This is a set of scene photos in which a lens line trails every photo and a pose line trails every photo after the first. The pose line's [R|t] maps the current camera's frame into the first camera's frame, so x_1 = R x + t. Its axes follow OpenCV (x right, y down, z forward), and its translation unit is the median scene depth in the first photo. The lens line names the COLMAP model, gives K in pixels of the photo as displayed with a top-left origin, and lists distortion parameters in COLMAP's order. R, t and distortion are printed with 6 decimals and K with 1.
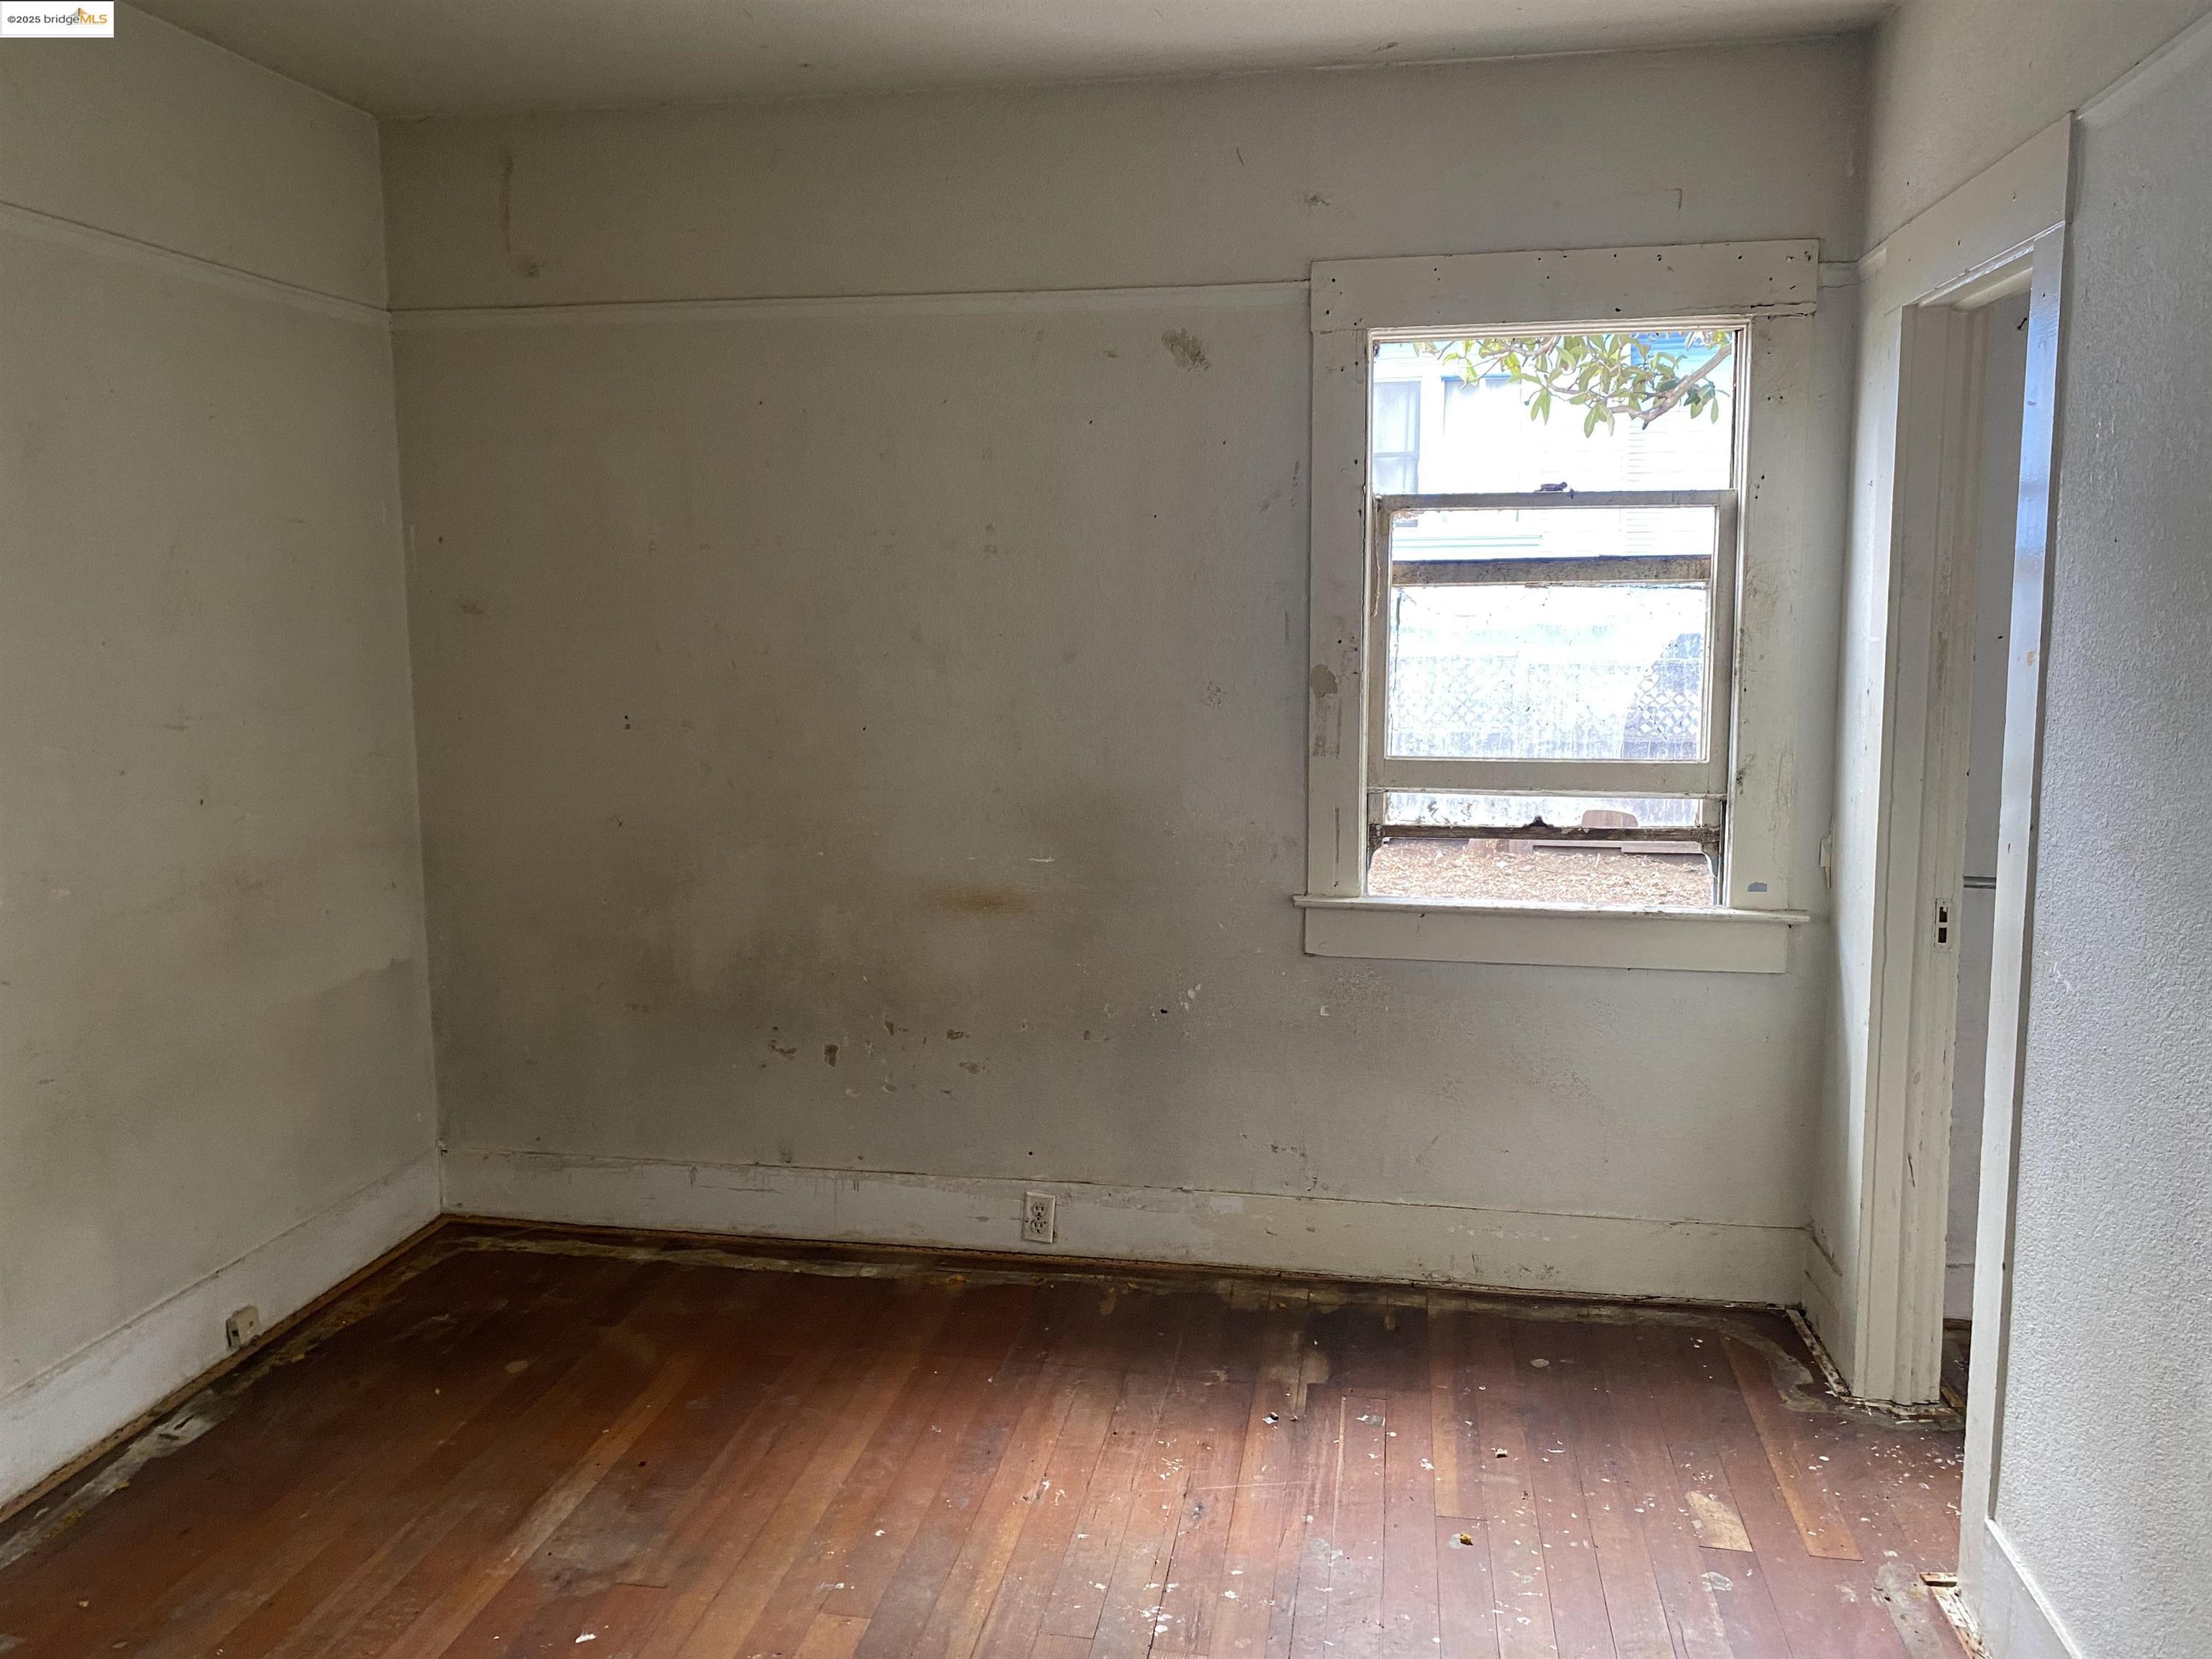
lens RADIAL K [[1693.1, 0, 1108.2], [0, 1693.1, 828.0], [0, 0, 1]] dist [0.024311, -0.030781]
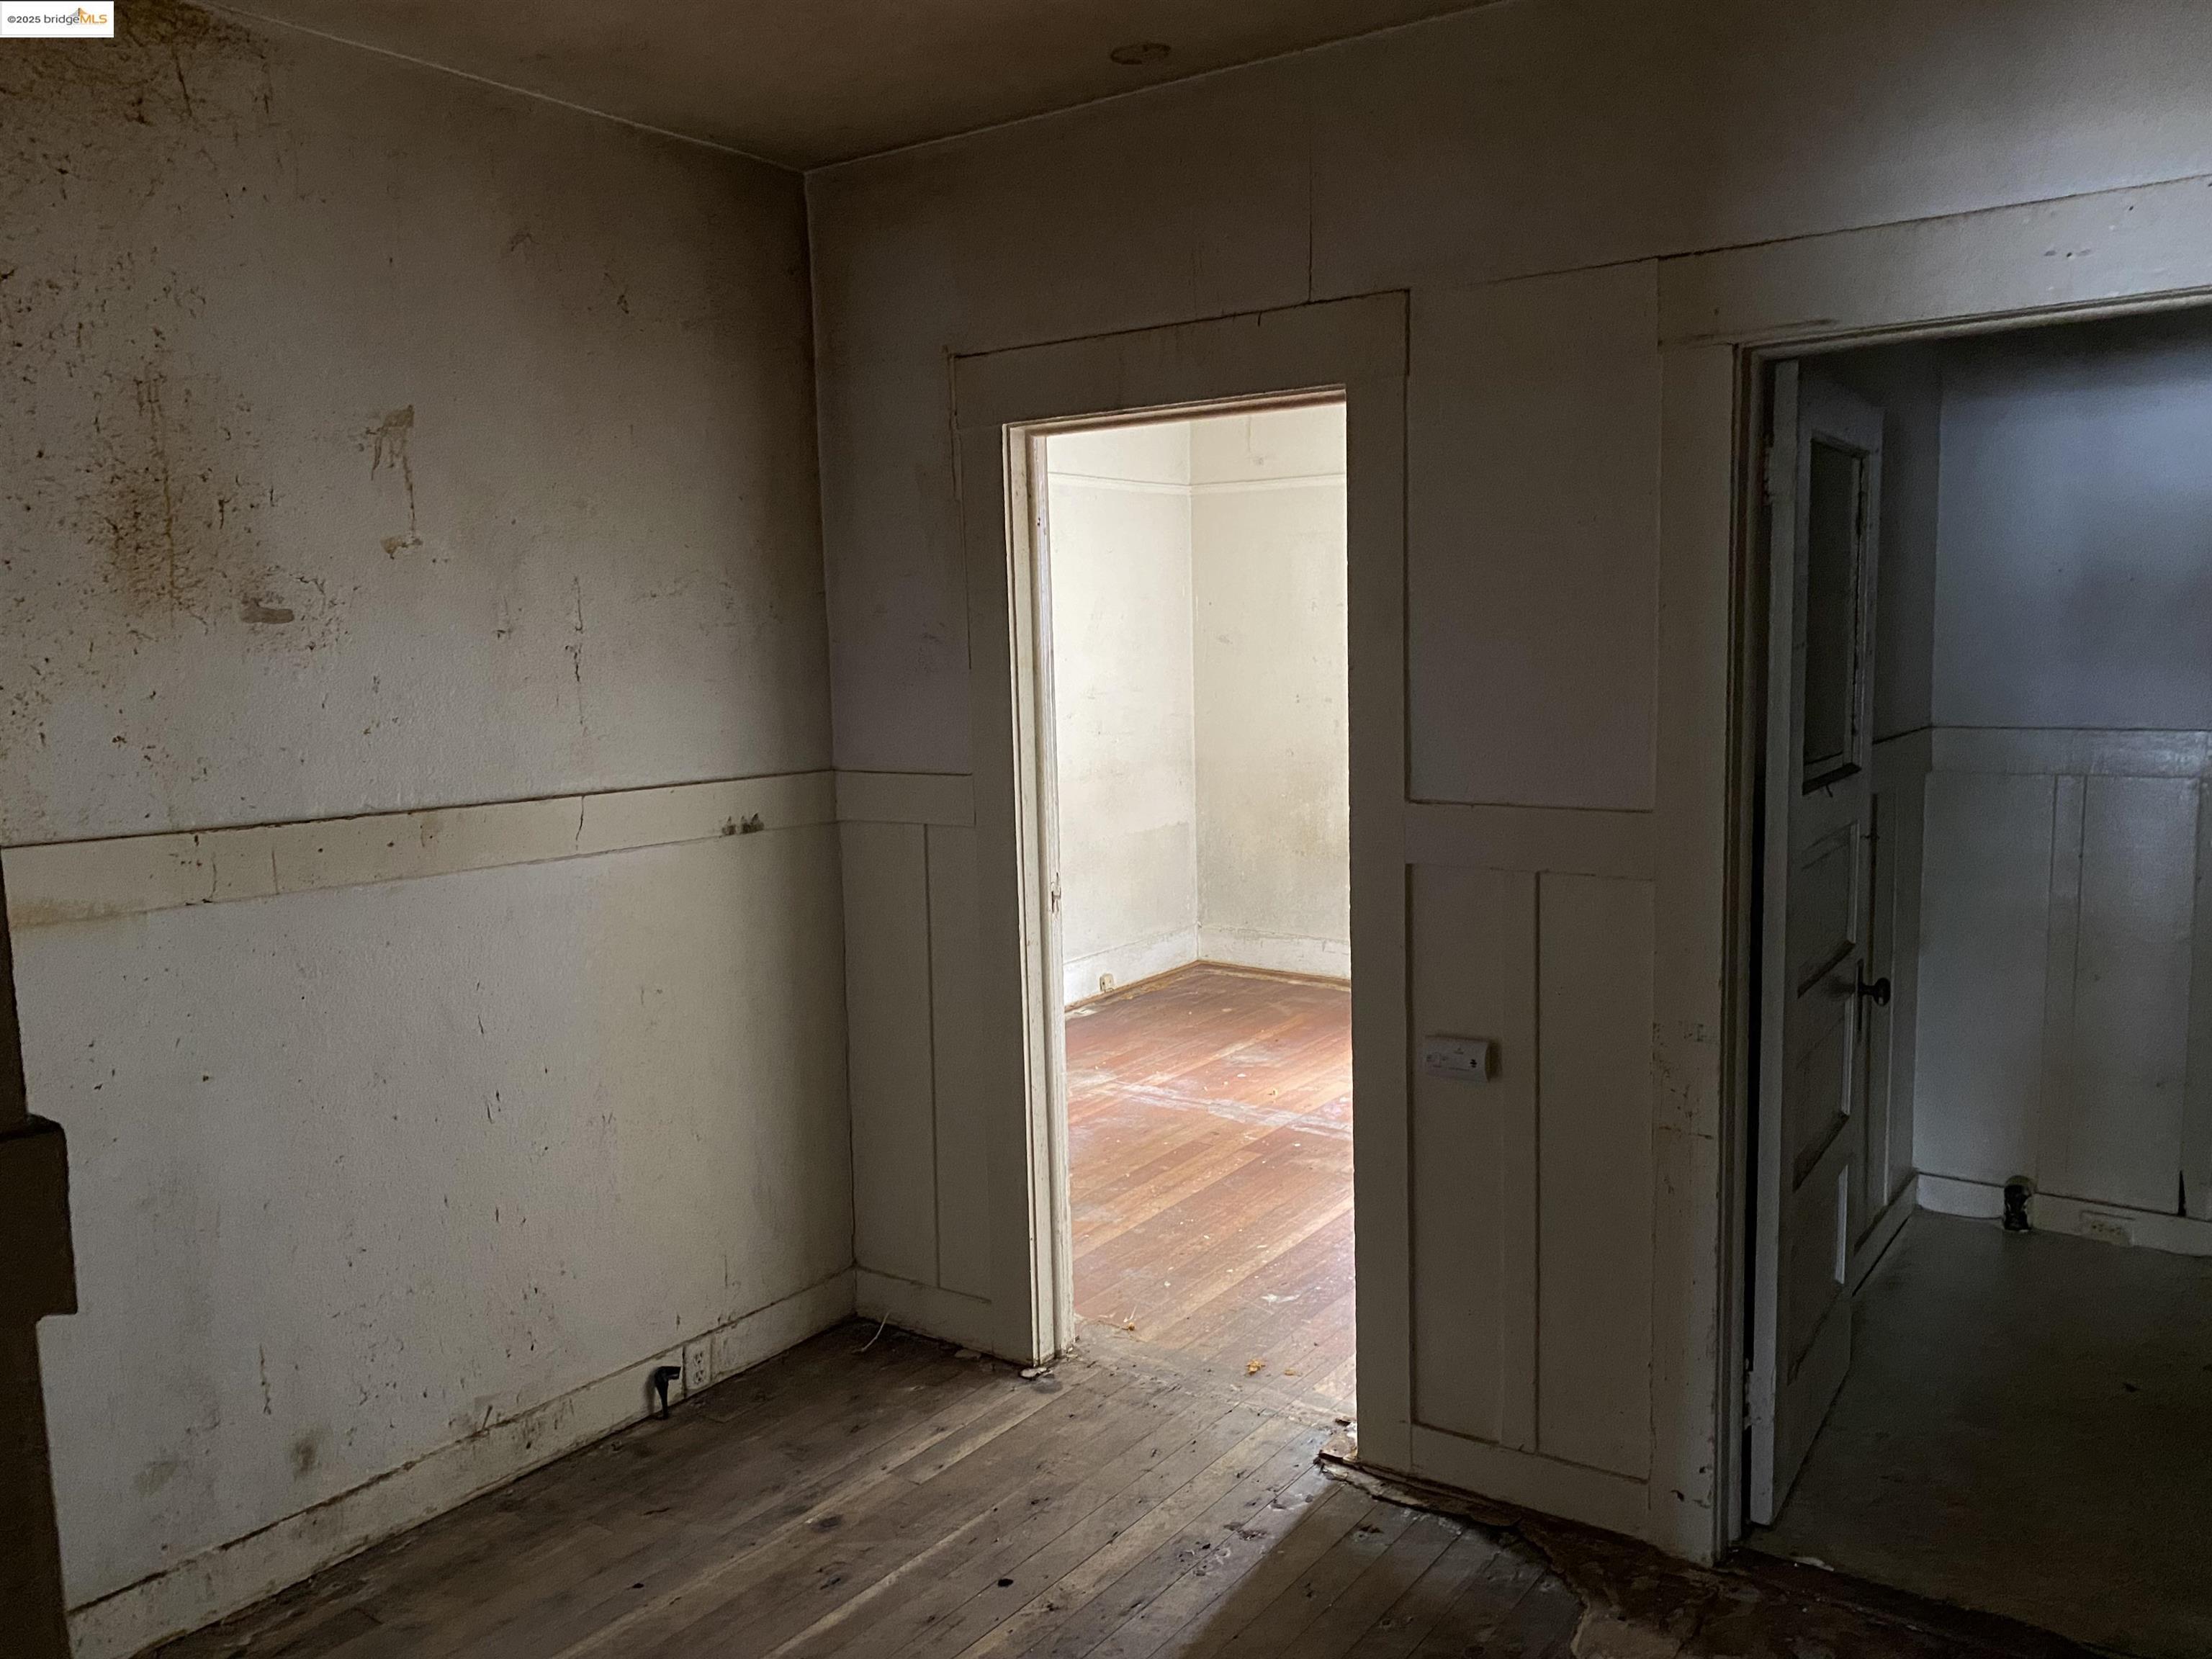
lens RADIAL K [[1693.1, 0, 1104.8], [0, 1693.1, 831.2], [0, 0, 1]] dist [0.024311, -0.030781]
pose [[0.900153, 0.034413, -0.434213, 0.341299], [-0.038190, 0.999270, 0.000025, 0.091489], [0.433897, 0.016560, 0.900810, -0.775192]]
